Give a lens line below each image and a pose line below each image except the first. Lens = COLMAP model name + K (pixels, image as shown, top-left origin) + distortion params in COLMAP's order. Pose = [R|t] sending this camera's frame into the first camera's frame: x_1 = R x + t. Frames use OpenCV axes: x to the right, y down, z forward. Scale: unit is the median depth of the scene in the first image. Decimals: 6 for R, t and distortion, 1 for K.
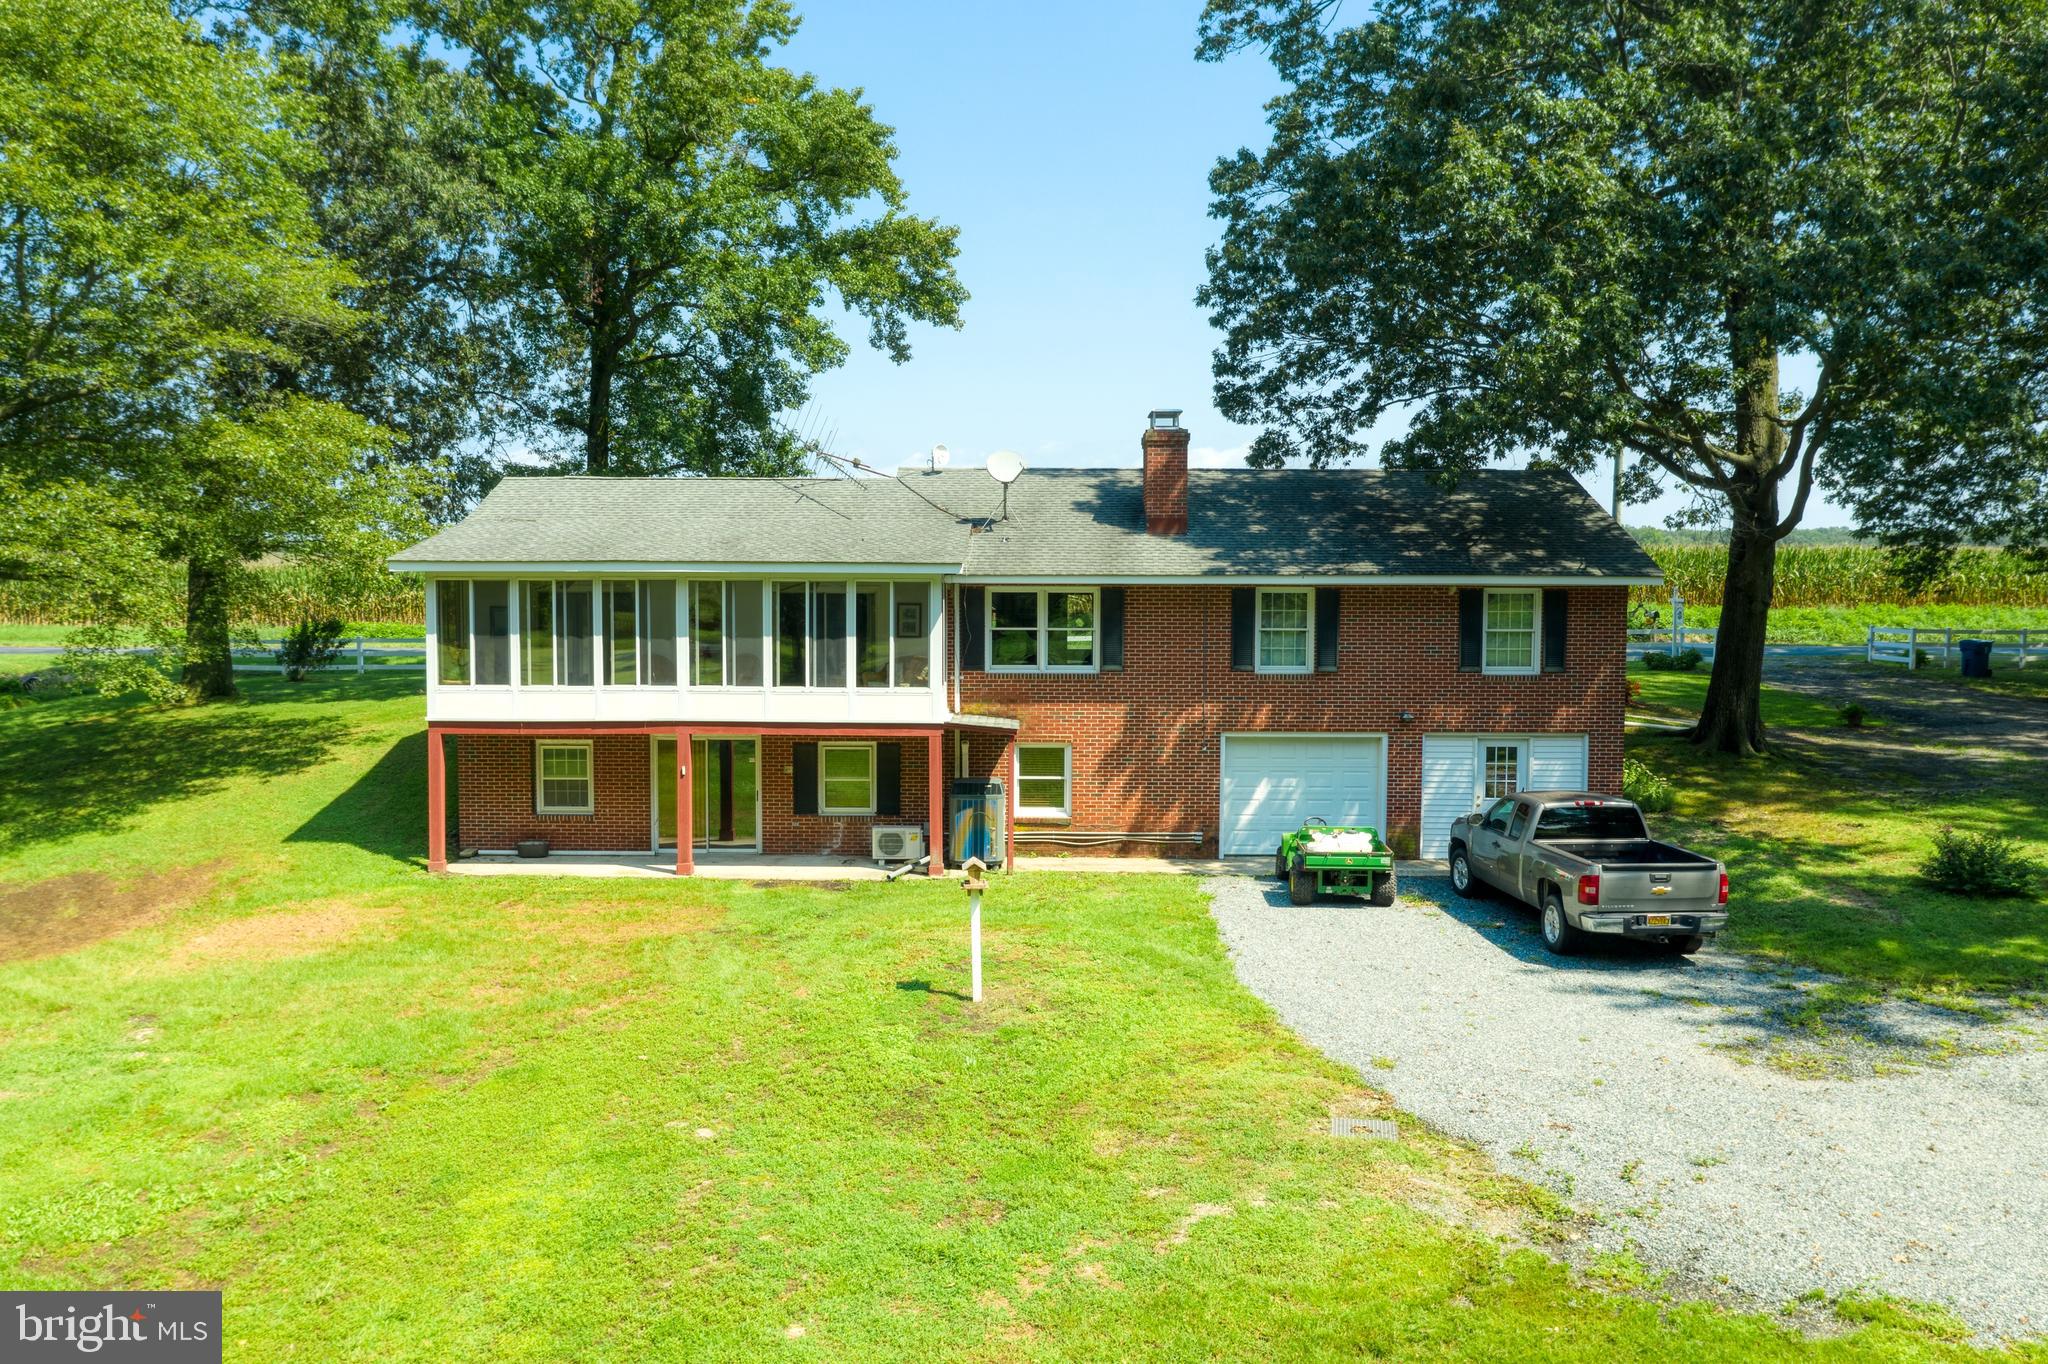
lens RADIAL K [[1615.0, 0, 1008.8], [0, 1615.0, 682.0], [0, 0, 1]] dist [-0.029599, 0.009687]
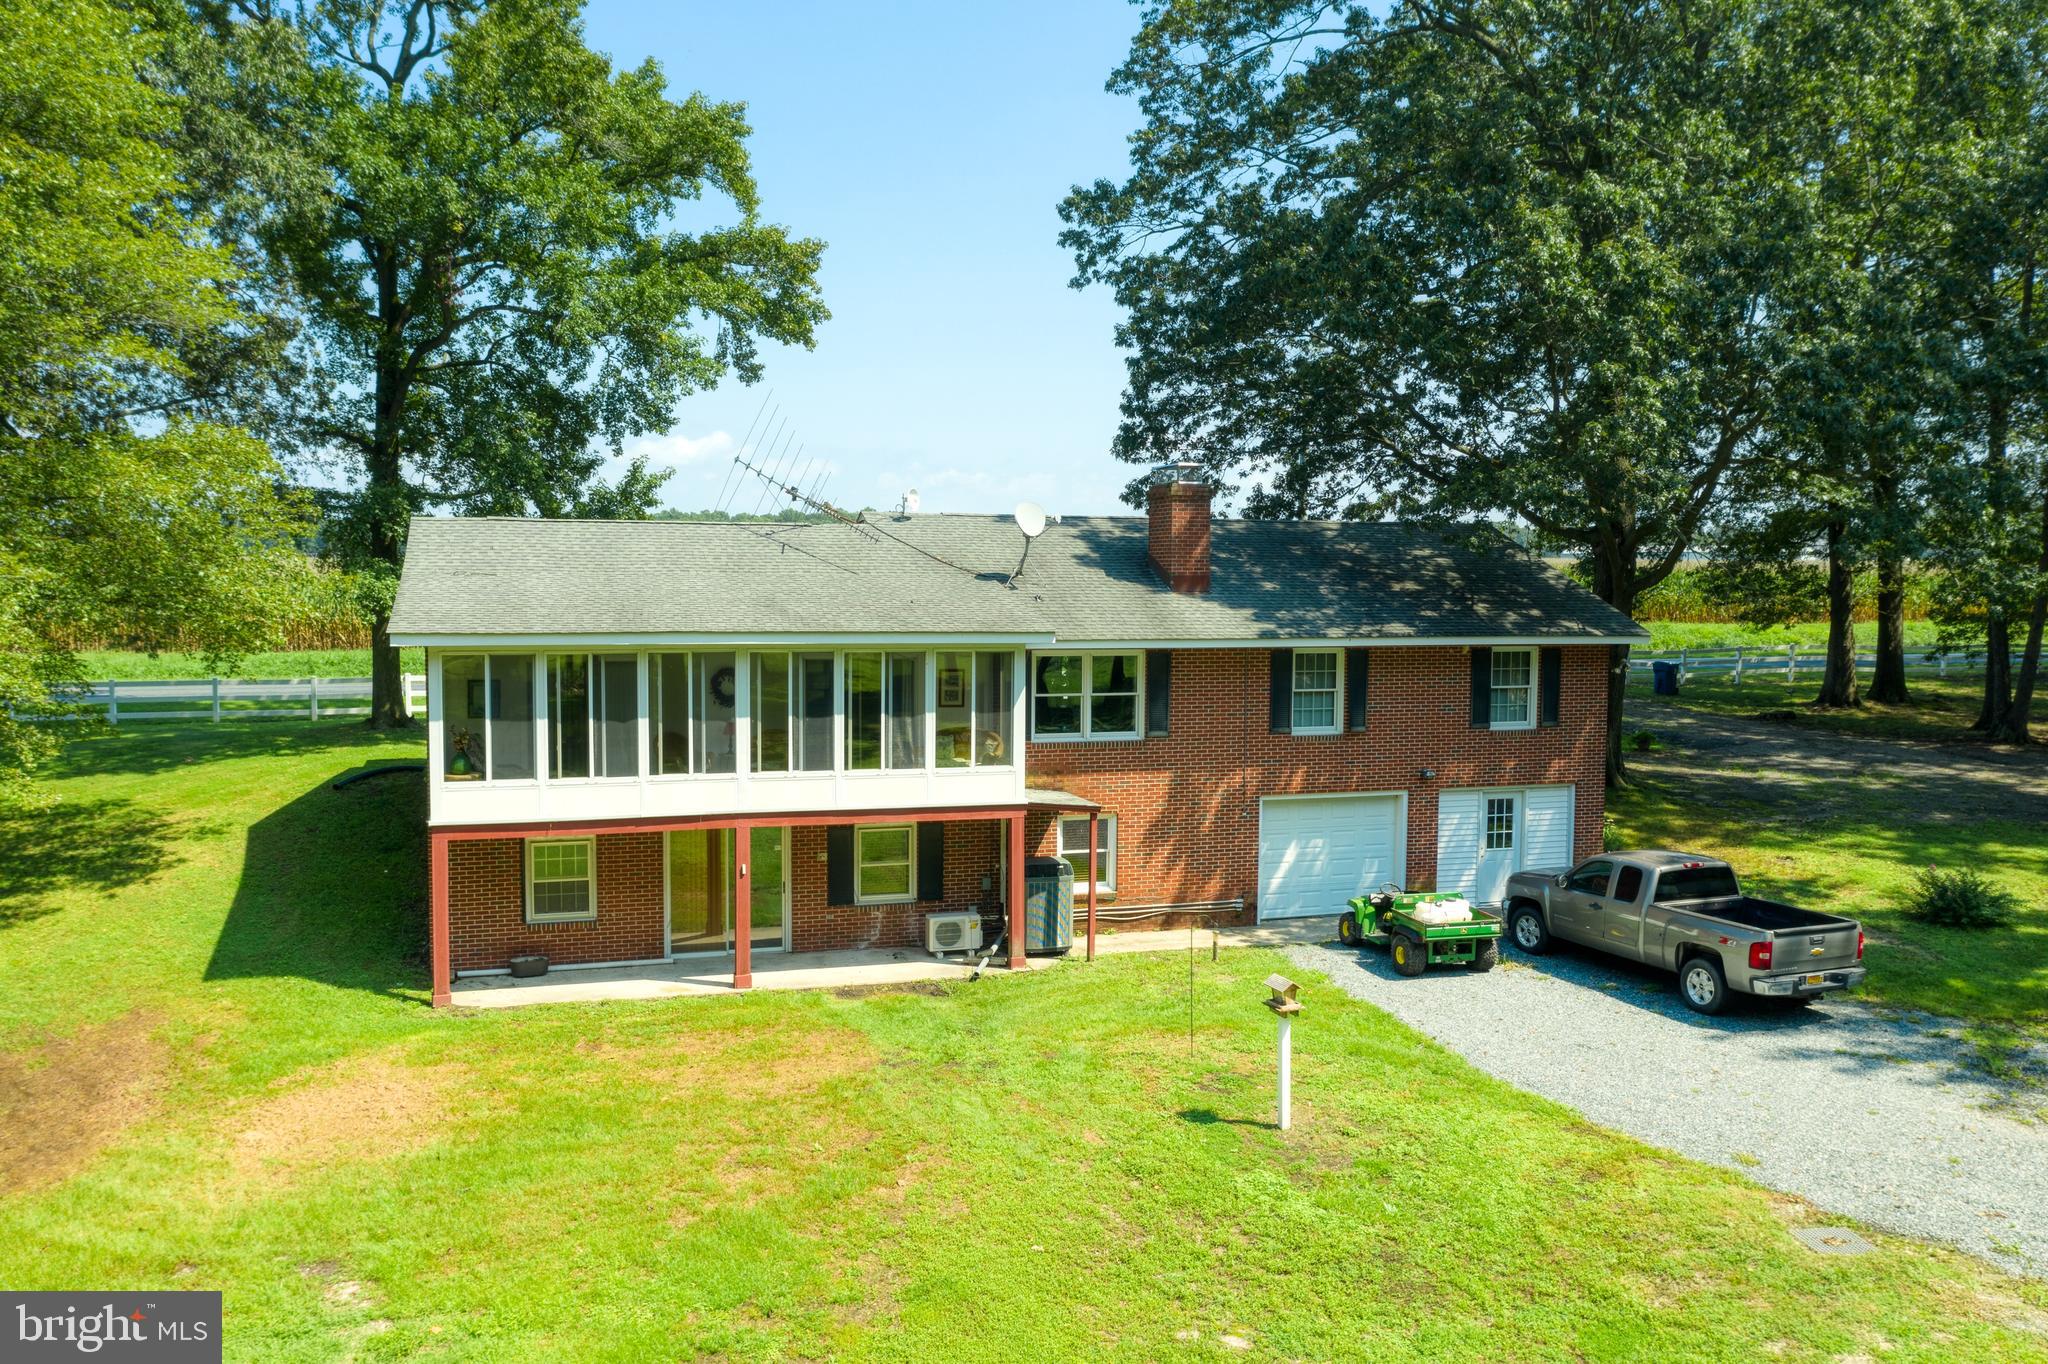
lens RADIAL K [[1616.8, 0, 1010.6], [0, 1616.8, 686.8], [0, 0, 1]] dist [-0.028006, 0.000480]
pose [[0.948759, -0.018444, 0.315462, -0.322863], [0.015477, 0.999809, 0.011907, -0.049809], [-0.315621, -0.006414, 0.948864, 0.118109]]
